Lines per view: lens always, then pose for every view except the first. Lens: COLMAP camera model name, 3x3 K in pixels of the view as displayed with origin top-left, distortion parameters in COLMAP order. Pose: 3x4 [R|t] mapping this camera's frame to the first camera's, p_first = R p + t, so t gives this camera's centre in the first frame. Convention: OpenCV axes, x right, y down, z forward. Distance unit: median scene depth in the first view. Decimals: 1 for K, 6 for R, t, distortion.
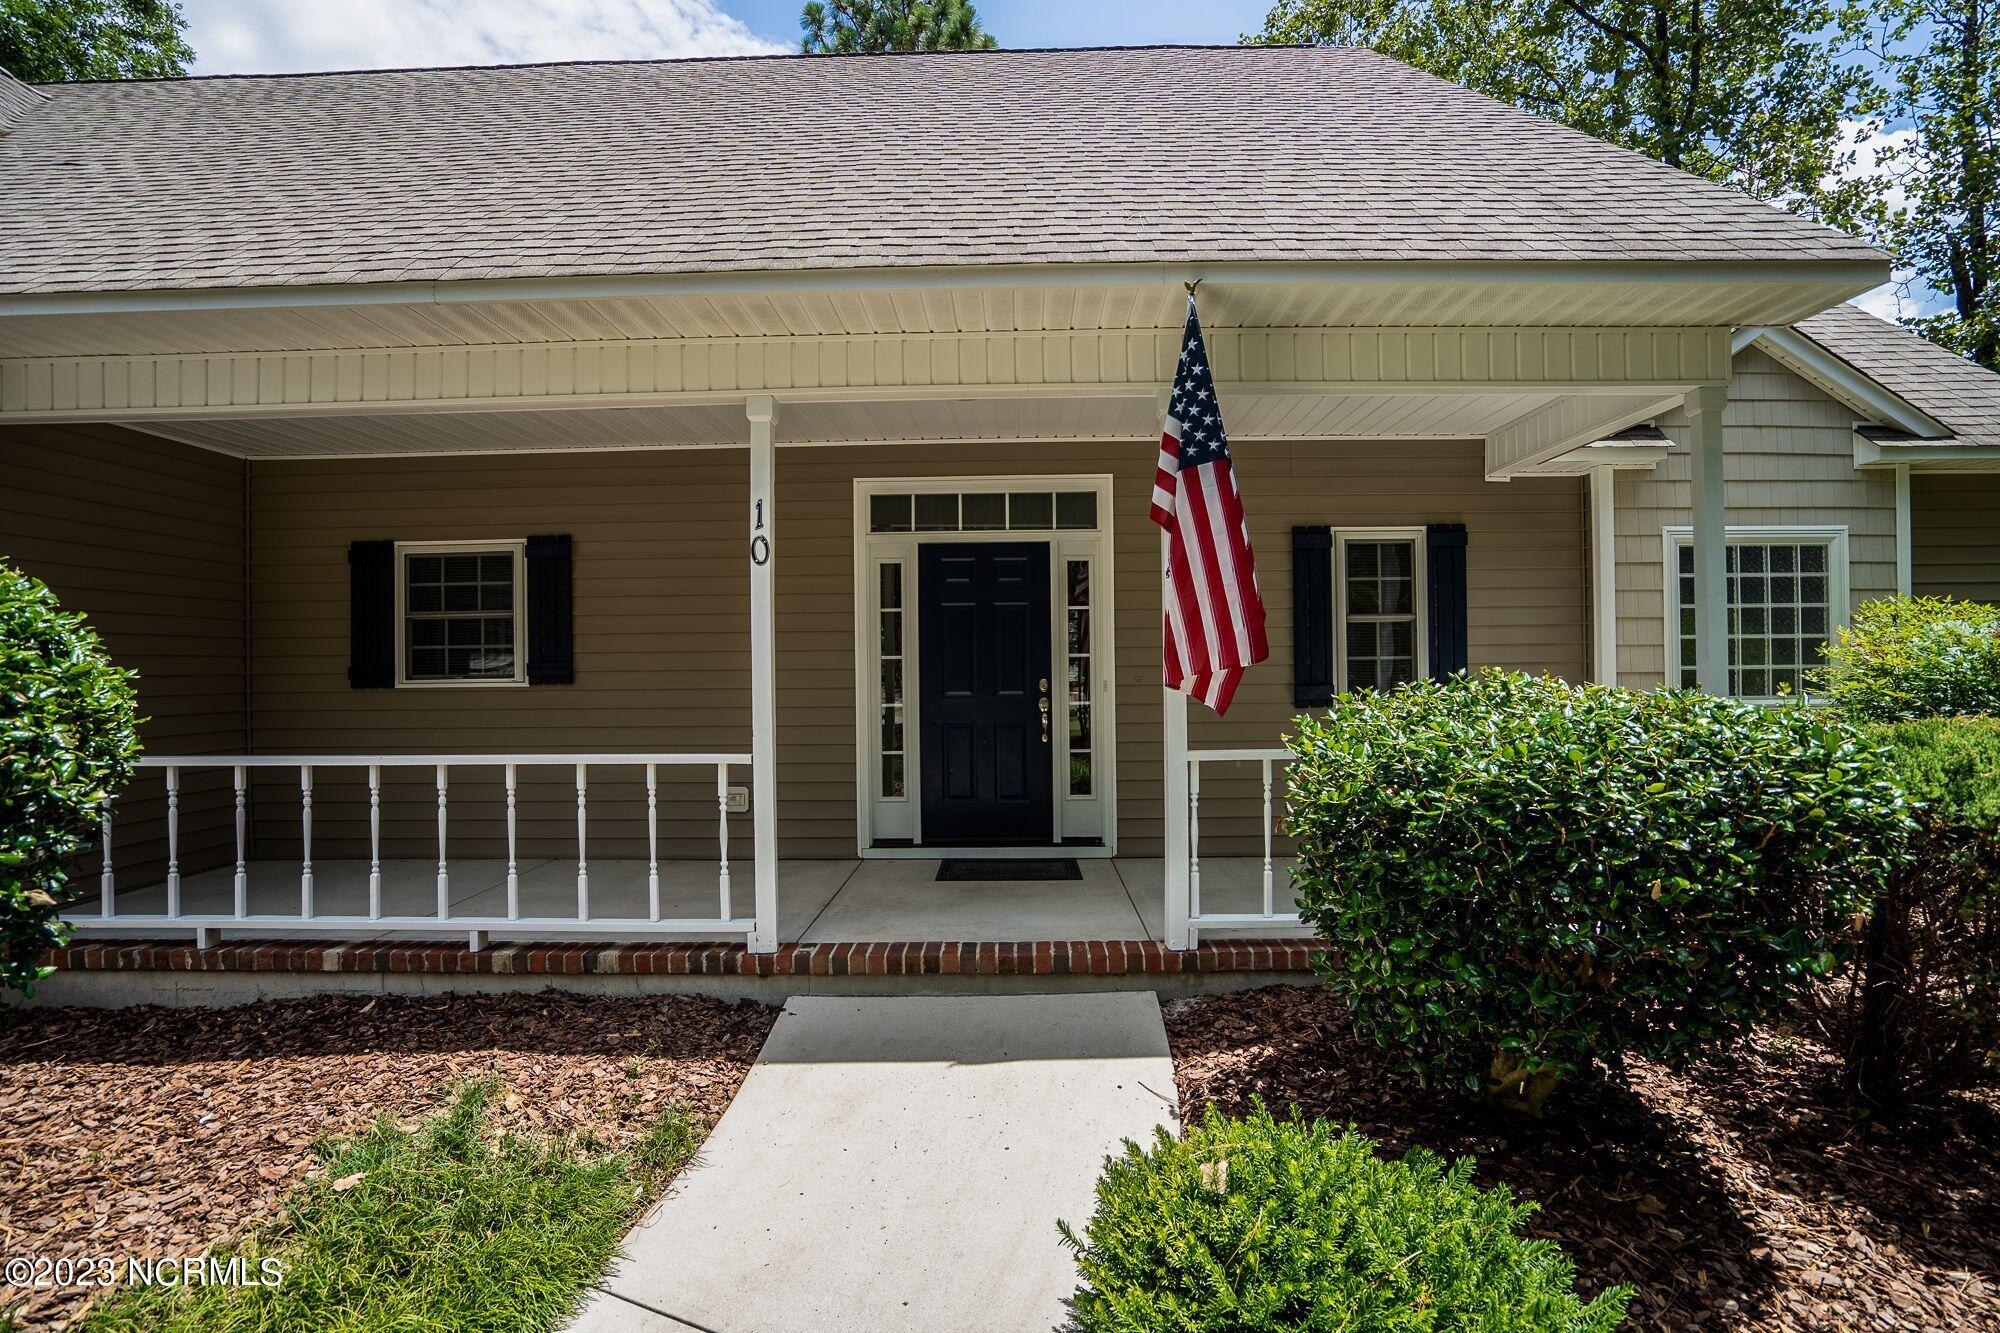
lens RADIAL K [[930.6, 0, 995.6], [0, 930.6, 664.8], [0, 0, 1]] dist [-0.024989, 0.001048]
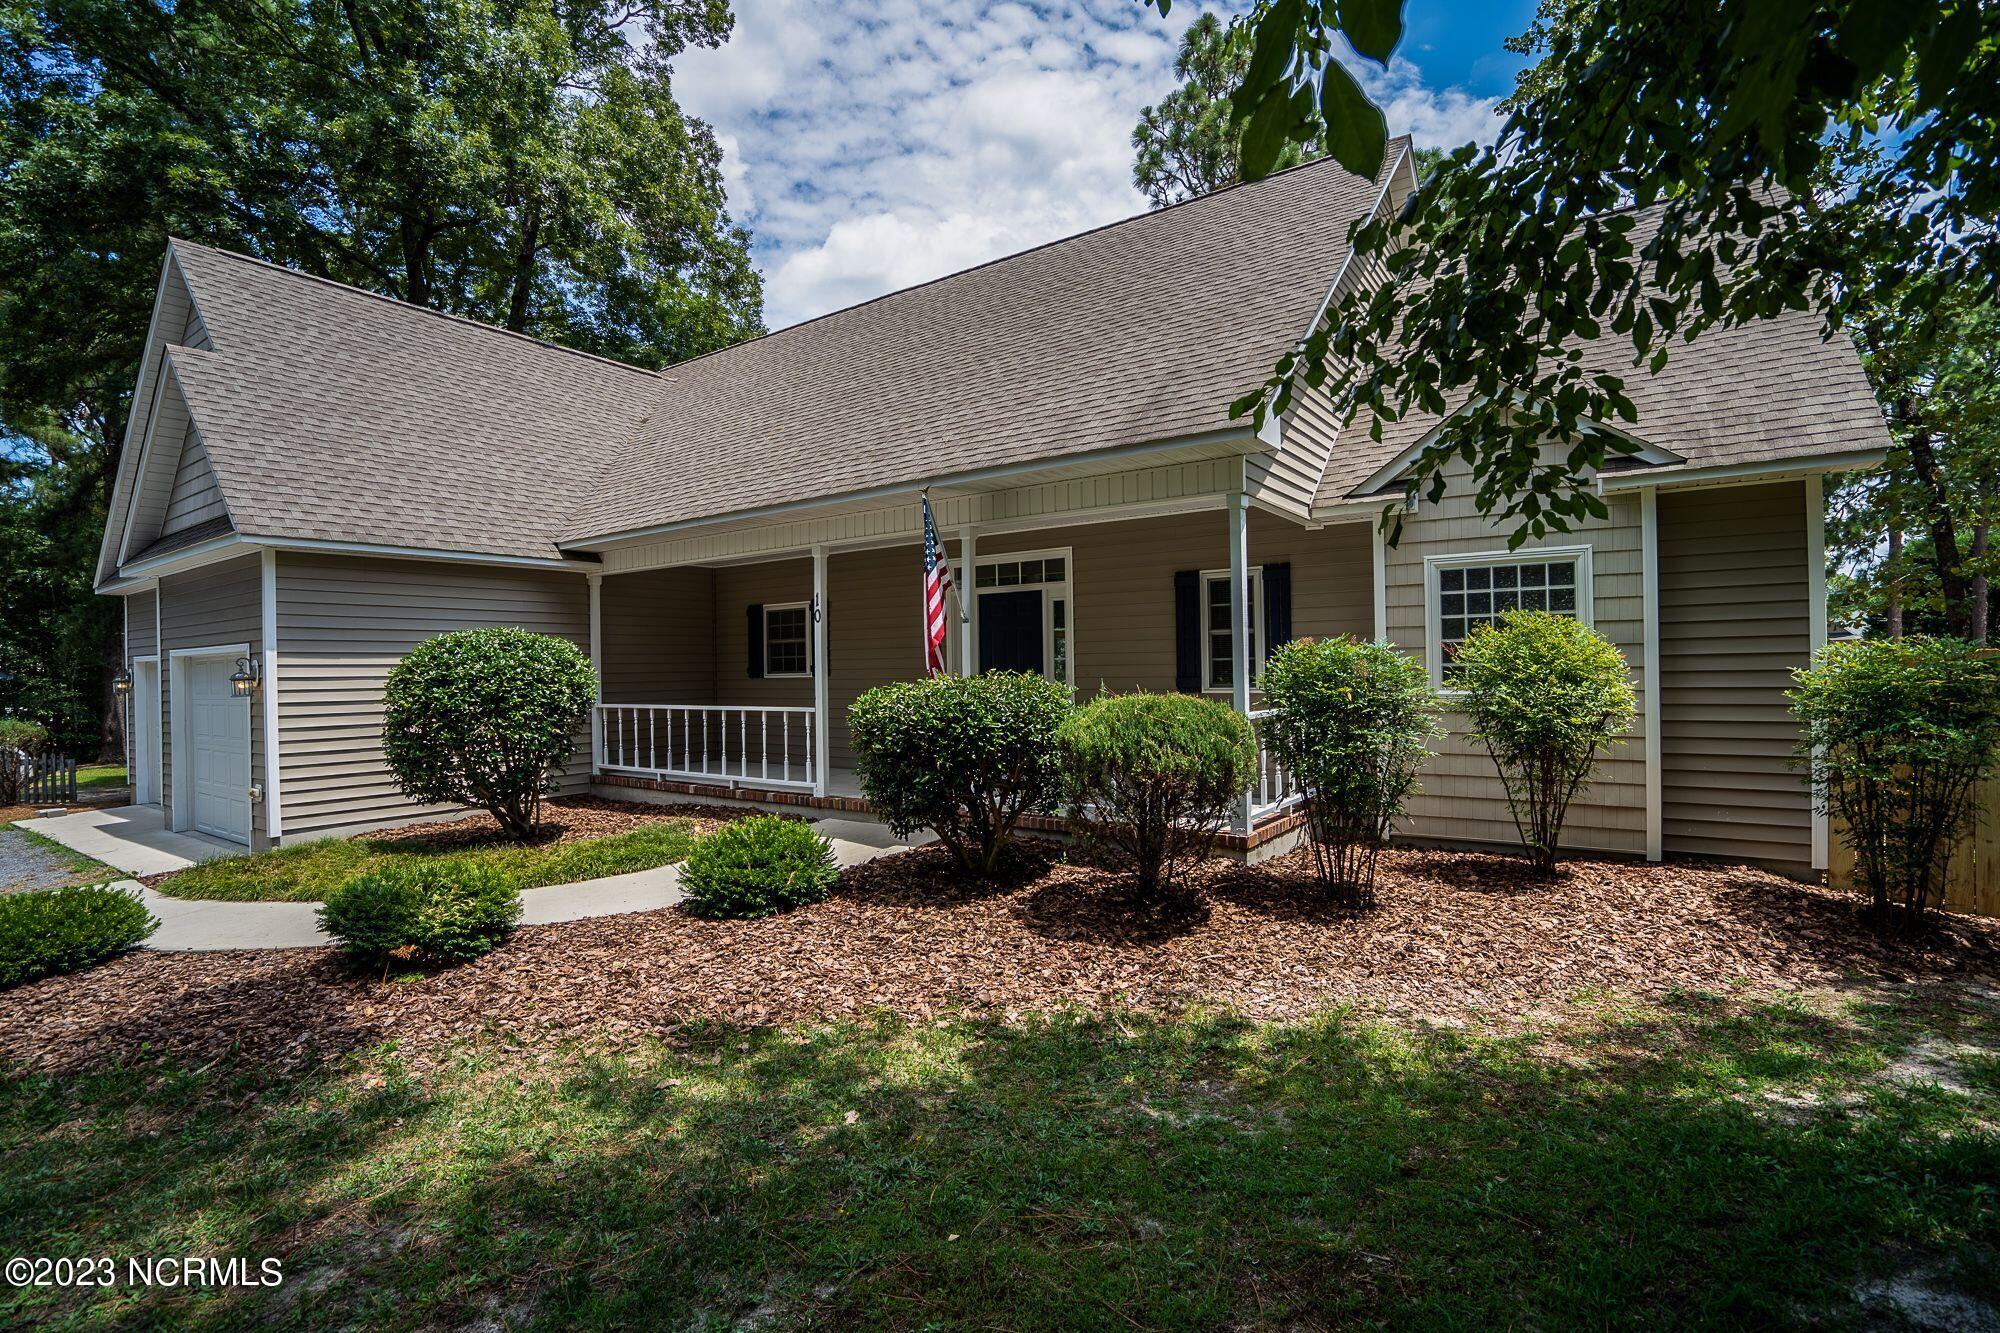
lens RADIAL K [[930.6, 0, 1003.4], [0, 930.6, 668.4], [0, 0, 1]] dist [-0.024989, 0.001048]
pose [[0.829477, -0.003226, -0.558532, 0.928824], [0.012110, 0.999852, 0.012211, -0.015698], [0.558410, -0.016893, 0.829393, -0.403672]]
